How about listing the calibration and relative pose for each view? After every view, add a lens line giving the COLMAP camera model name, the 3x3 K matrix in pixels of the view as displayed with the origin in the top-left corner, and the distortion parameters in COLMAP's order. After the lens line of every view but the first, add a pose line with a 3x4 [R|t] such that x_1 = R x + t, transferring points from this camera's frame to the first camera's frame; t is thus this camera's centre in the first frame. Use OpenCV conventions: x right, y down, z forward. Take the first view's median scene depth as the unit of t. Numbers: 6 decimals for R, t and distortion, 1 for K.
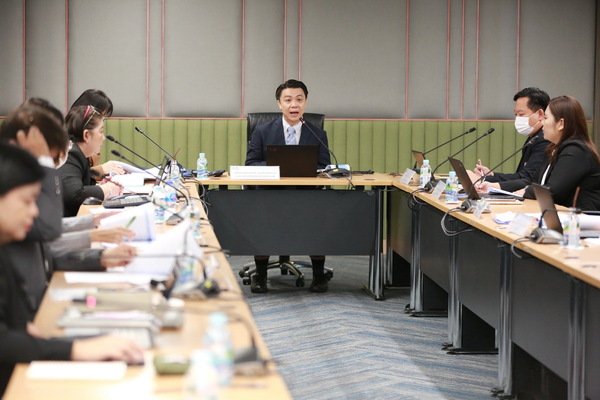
lens RADIAL K [[1798.9, 0, 300.0], [0, 1798.9, 200.0], [0, 0, 1]] dist [-0.090256, -0.446286]
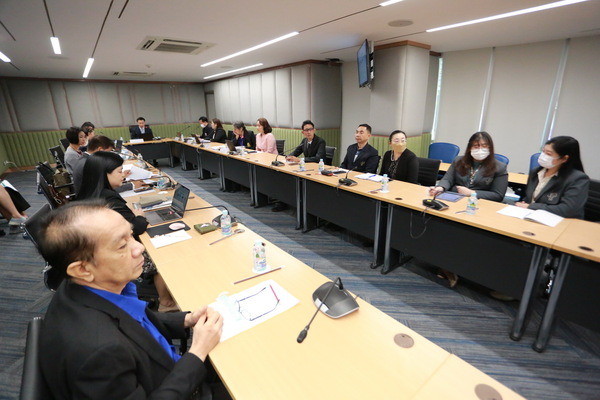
lens RADIAL K [[284.3, 0, 300.0], [0, 284.3, 200.0], [0, 0, 1]] dist [-0.037281, 0.000505]
pose [[0.831232, -0.187960, 0.523187, -0.073141], [0.061208, 0.966331, 0.249917, -0.021183], [-0.552546, -0.175716, 0.814750, 0.247188]]
